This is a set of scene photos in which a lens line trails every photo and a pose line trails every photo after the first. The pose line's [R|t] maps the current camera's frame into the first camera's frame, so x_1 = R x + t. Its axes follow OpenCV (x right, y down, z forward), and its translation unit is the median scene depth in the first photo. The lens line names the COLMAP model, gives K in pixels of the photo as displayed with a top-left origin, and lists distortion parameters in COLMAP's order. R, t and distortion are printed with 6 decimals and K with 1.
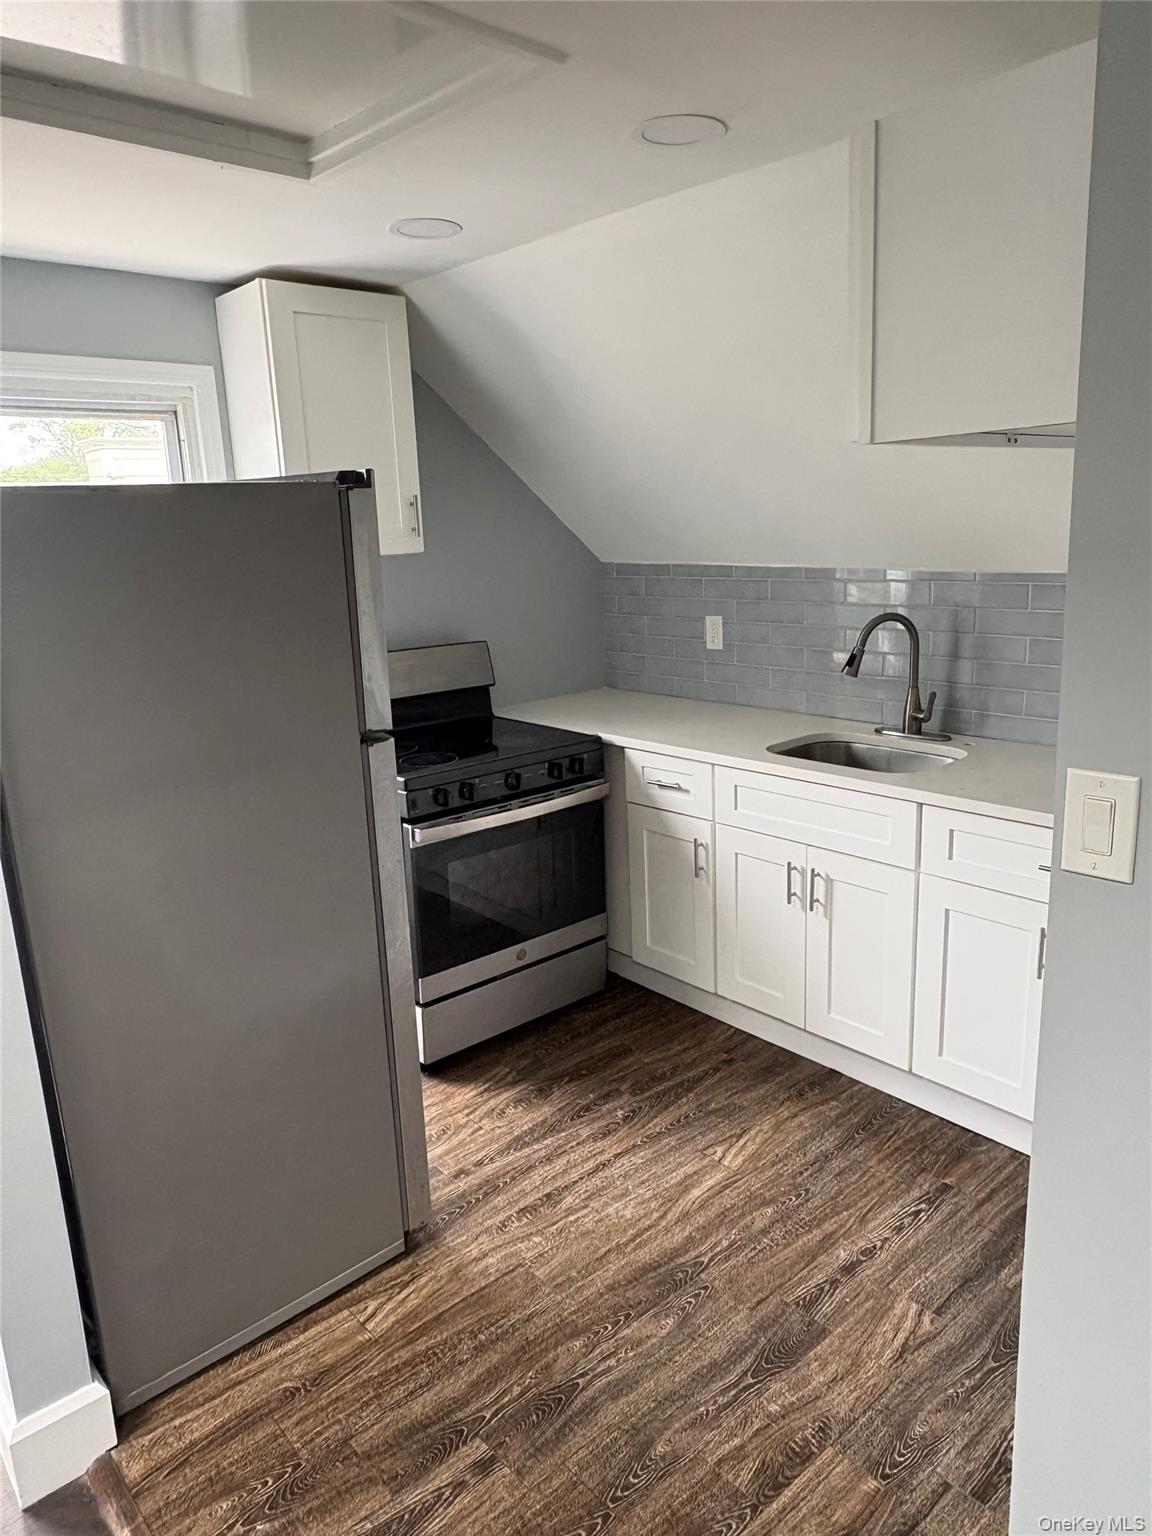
lens RADIAL K [[1053.4, 0, 576.0], [0, 1053.4, 768.0], [0, 0, 1]] dist [0.002362, 0.001892]
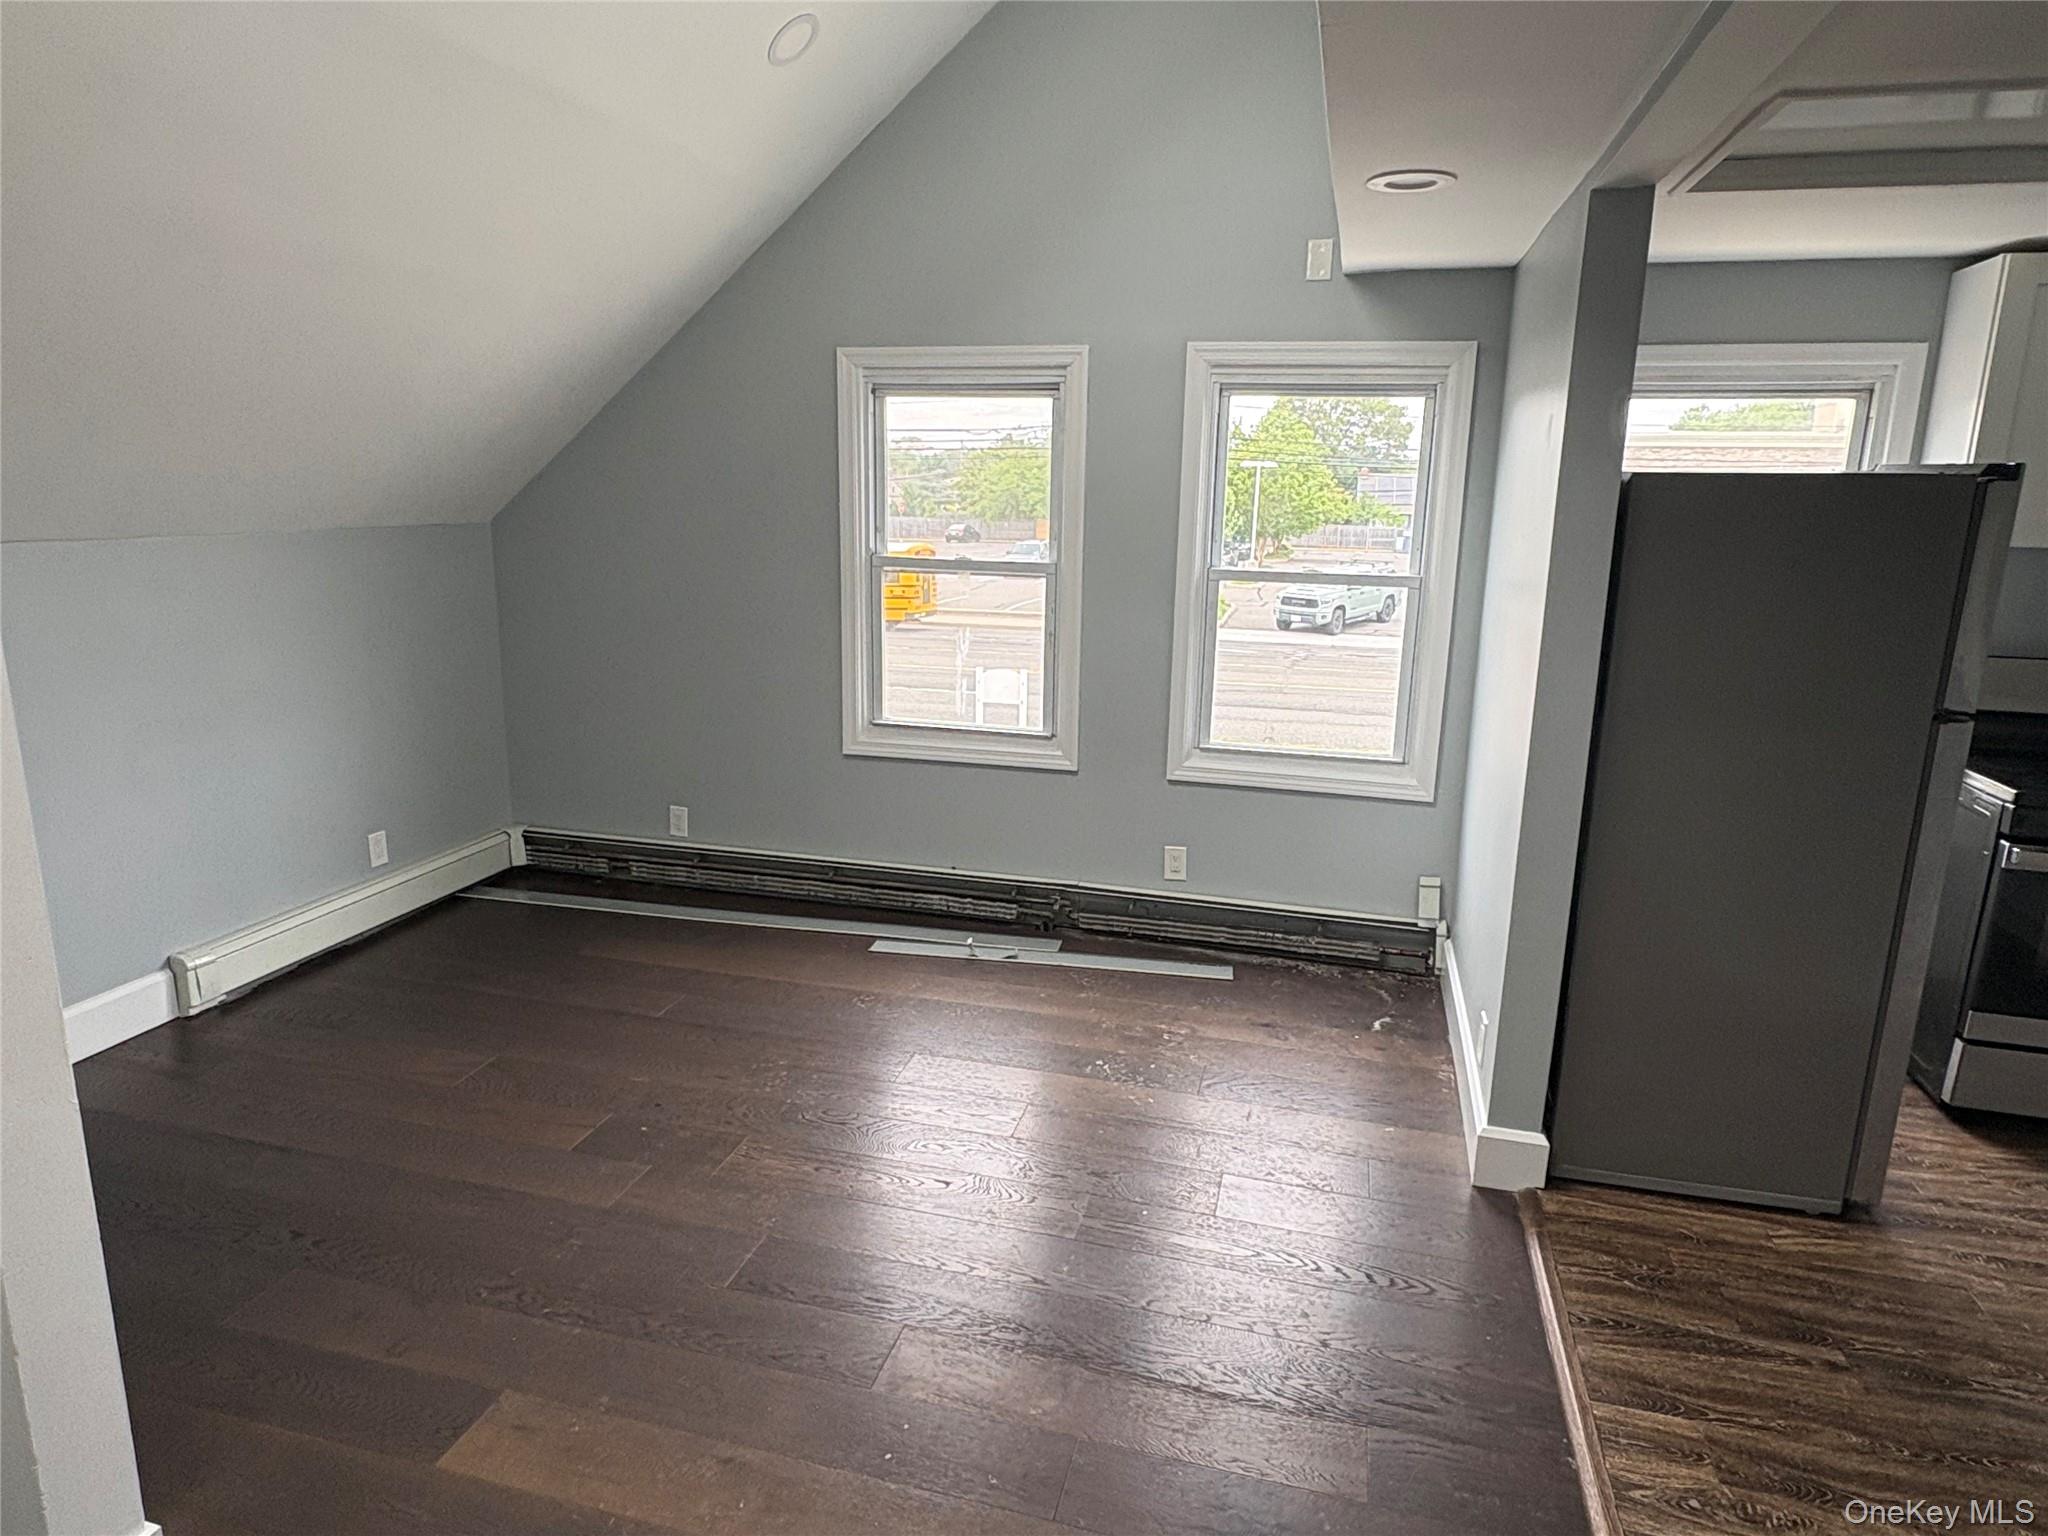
lens RADIAL K [[1247.1, 0, 1024.0], [0, 1247.1, 768.0], [0, 0, 1]] dist [-0.003086, 0.003319]
pose [[0.564338, 0.233596, -0.791806, 0.228232], [-0.232991, 0.965208, 0.118695, 0.070581], [0.791984, 0.117500, 0.599129, -0.376023]]
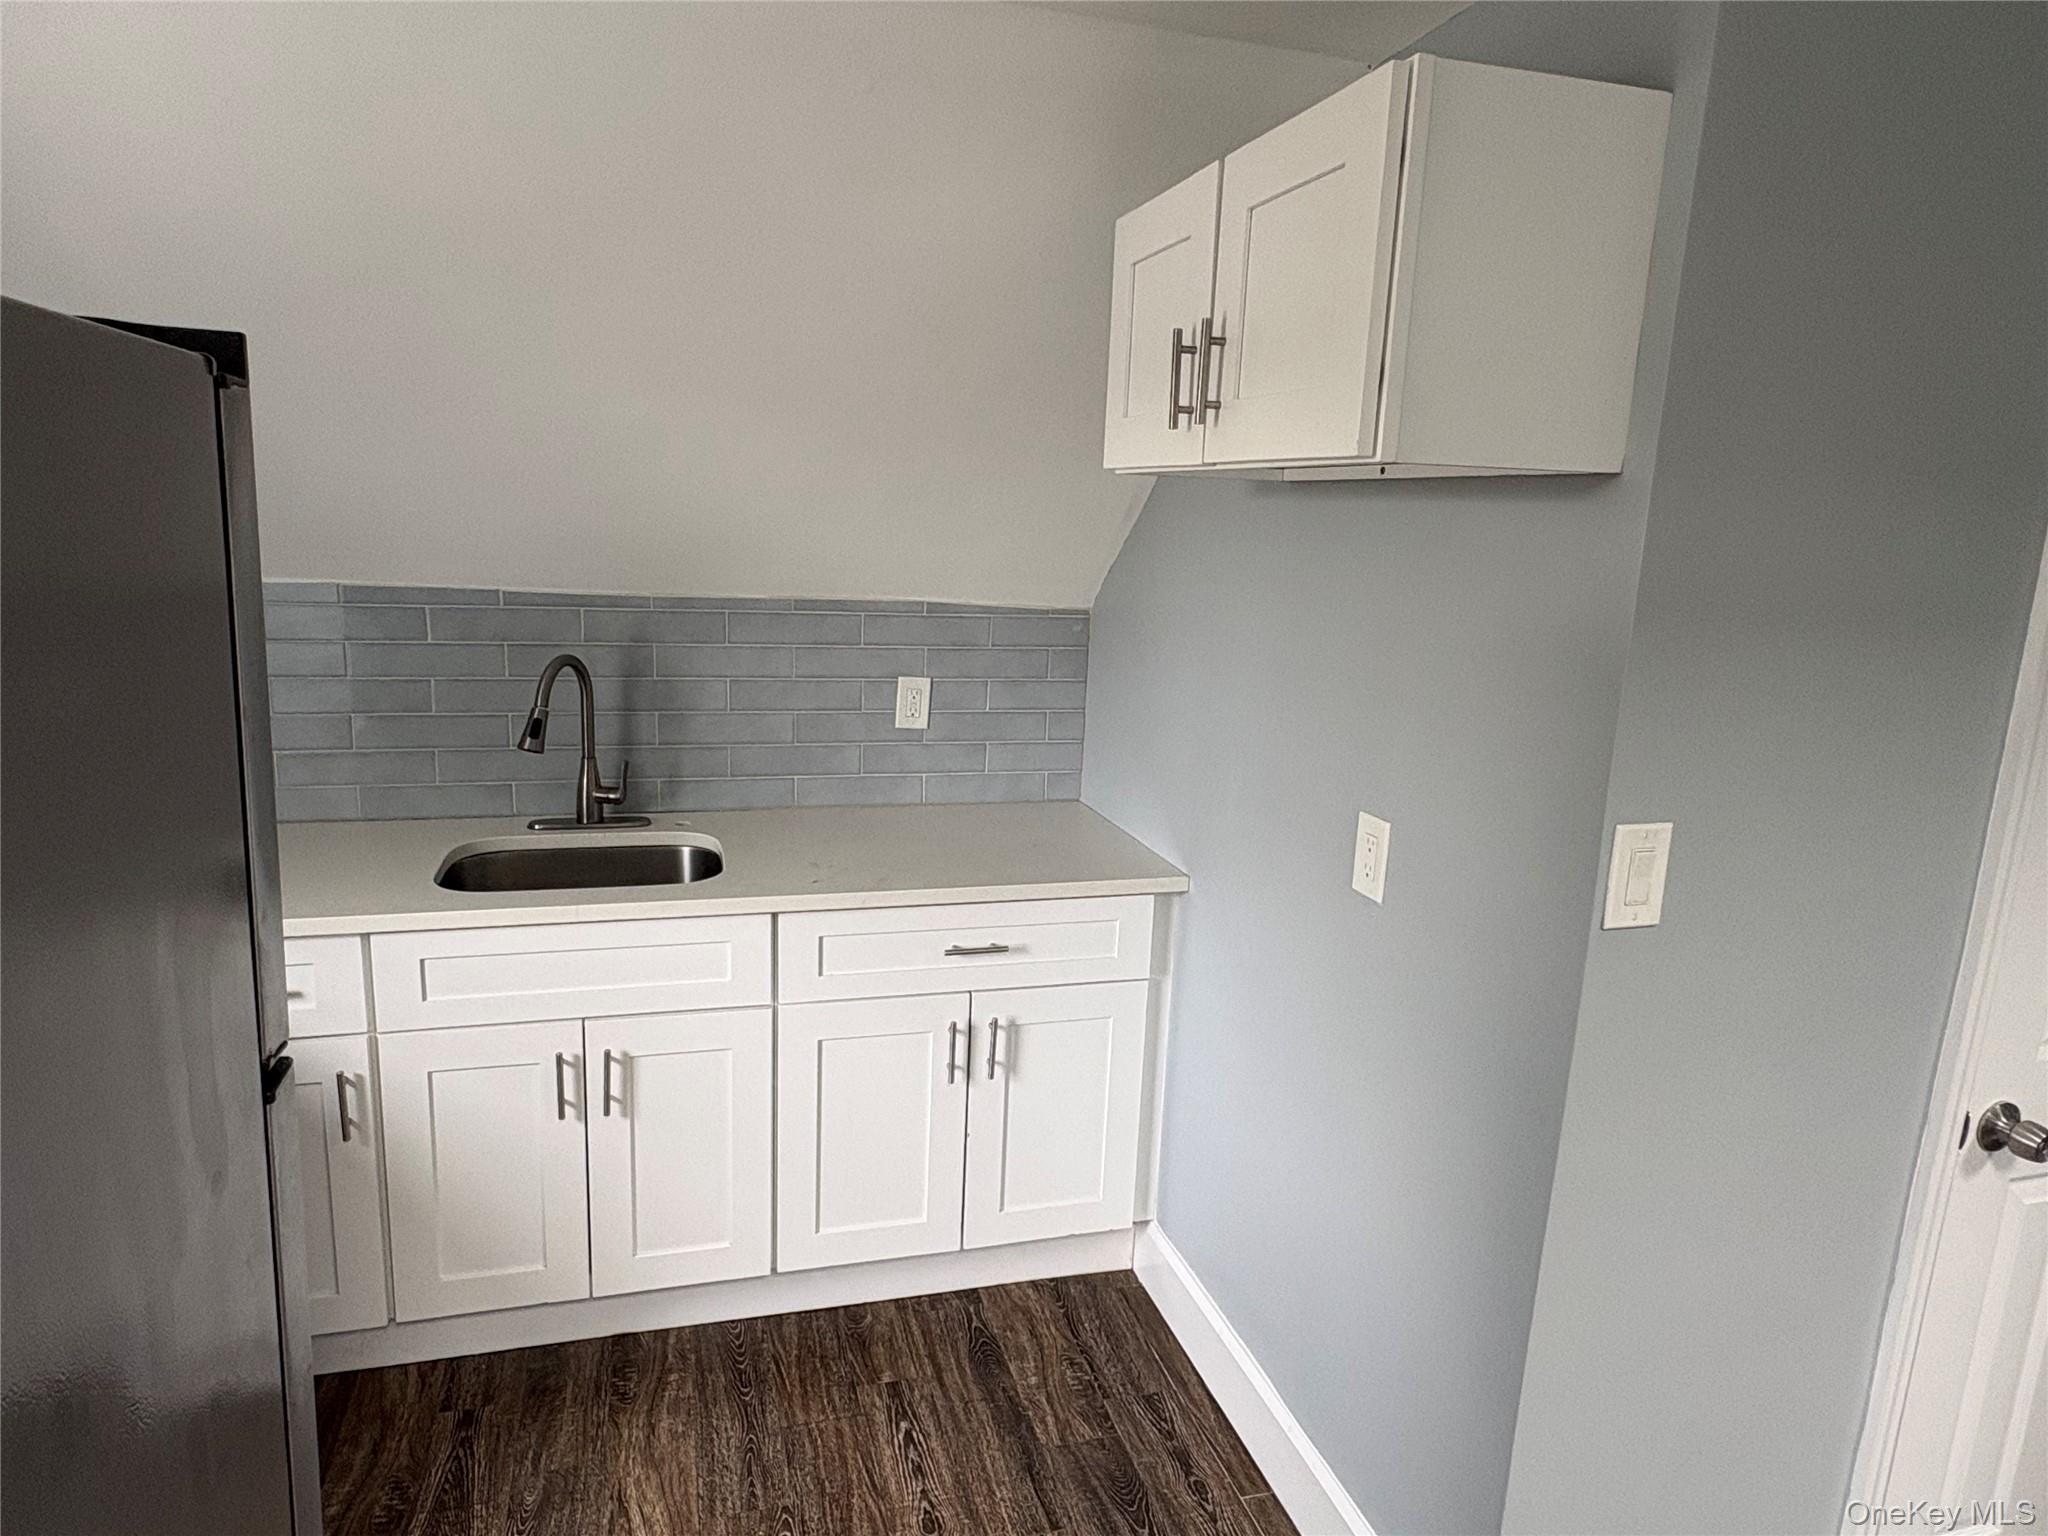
lens RADIAL K [[1247.1, 0, 1024.0], [0, 1247.1, 768.0], [0, 0, 1]] dist [-0.003086, 0.003319]
pose [[0.420523, -0.129578, 0.897981, -0.366088], [0.152491, 0.985763, 0.070833, -0.100720], [-0.894375, 0.107147, 0.434296, 0.453653]]
